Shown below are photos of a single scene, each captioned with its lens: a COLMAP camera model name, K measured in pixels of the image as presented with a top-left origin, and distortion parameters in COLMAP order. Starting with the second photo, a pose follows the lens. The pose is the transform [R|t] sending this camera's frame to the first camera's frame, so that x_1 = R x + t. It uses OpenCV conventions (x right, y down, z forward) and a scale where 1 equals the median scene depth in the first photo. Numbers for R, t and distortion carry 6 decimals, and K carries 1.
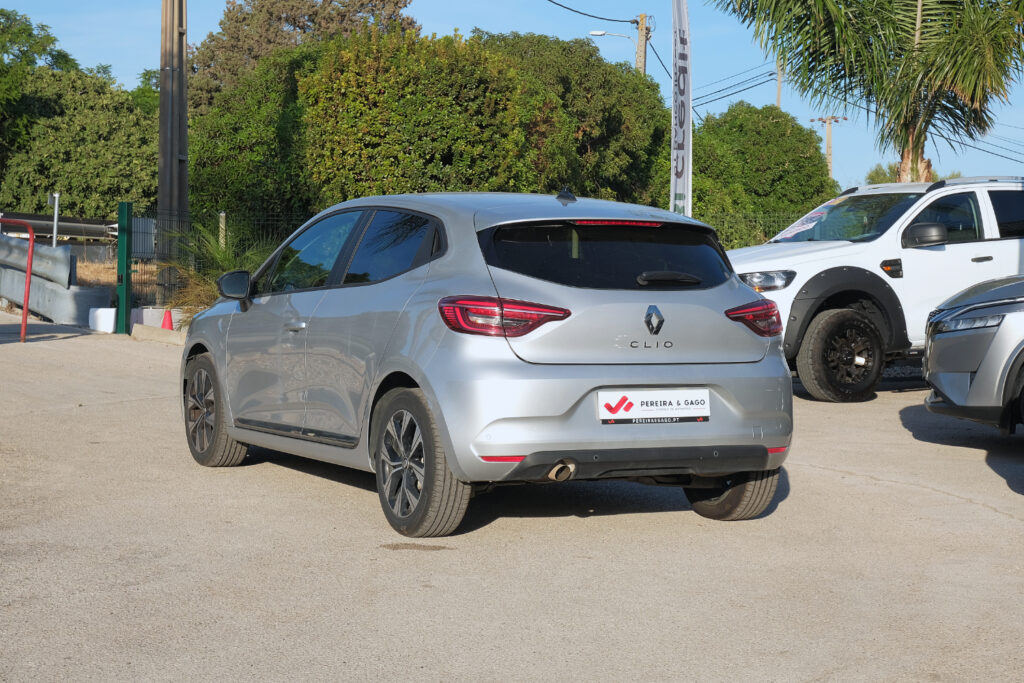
lens RADIAL K [[2081.6, 0, 525.0], [0, 2081.6, 341.2], [0, 0, 1]] dist [-0.024007, -0.180978]
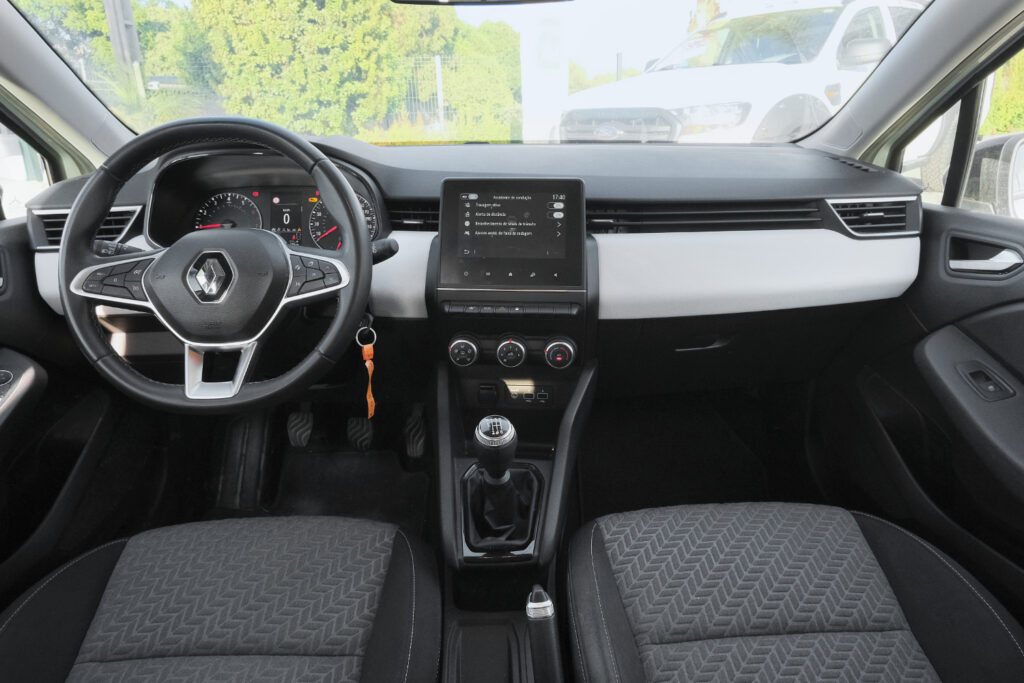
lens RADIAL K [[653.4, 0, 523.8], [0, 653.4, 328.2], [0, 0, 1]] dist [-0.002464, -0.002002]
pose [[0.982702, -0.089626, 0.162059, -0.003493], [0.036668, 0.951930, 0.304112, -0.024748], [-0.181525, -0.292909, 0.938751, 0.610120]]
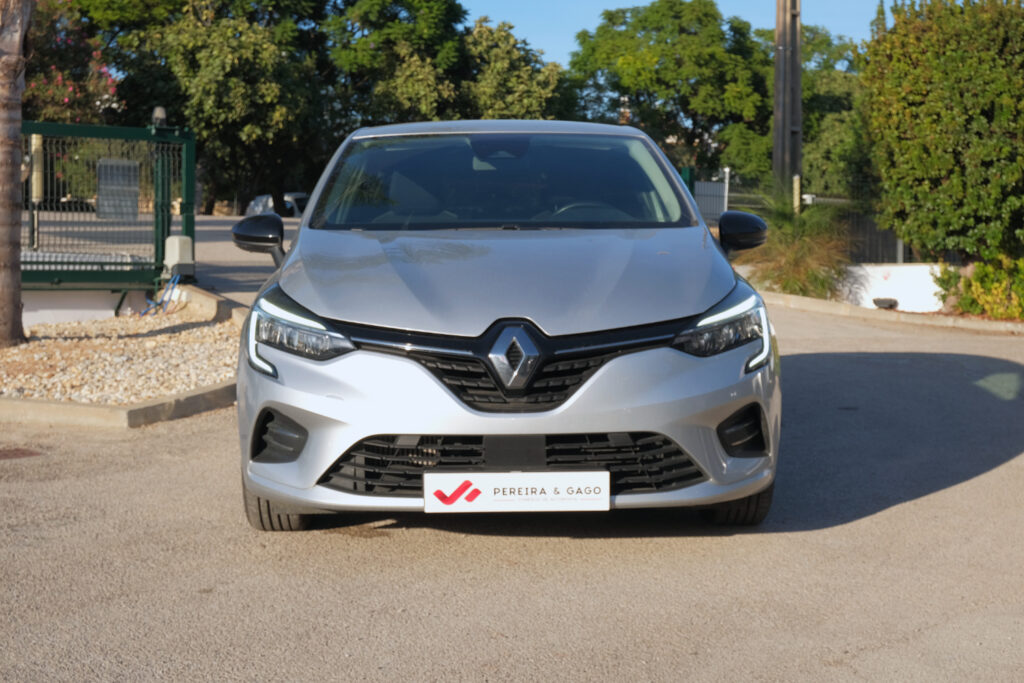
lens RADIAL K [[1646.2, 0, 512.0], [0, 1646.2, 341.5], [0, 0, 1]] dist [0.004940, 0.001488]
pose [[0.887752, 0.015018, -0.460078, 0.124812], [-0.003608, 0.999664, 0.025670, 0.002629], [0.460309, -0.021128, 0.887508, 0.186869]]
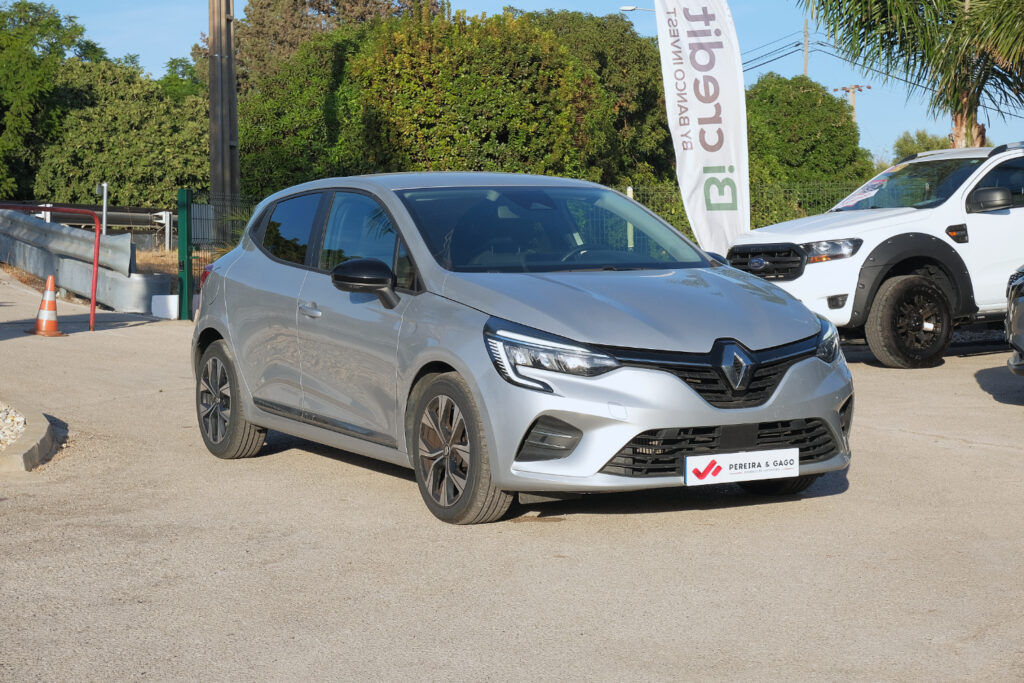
lens RADIAL K [[2082.2, 0, 512.0], [0, 2082.2, 341.5], [0, 0, 1]] dist [-0.056119, 0.001408]
pose [[0.999494, -0.026770, -0.017172, -0.018322], [0.026949, 0.999584, 0.010241, 0.000777], [0.016890, -0.010699, 0.999800, -0.004085]]
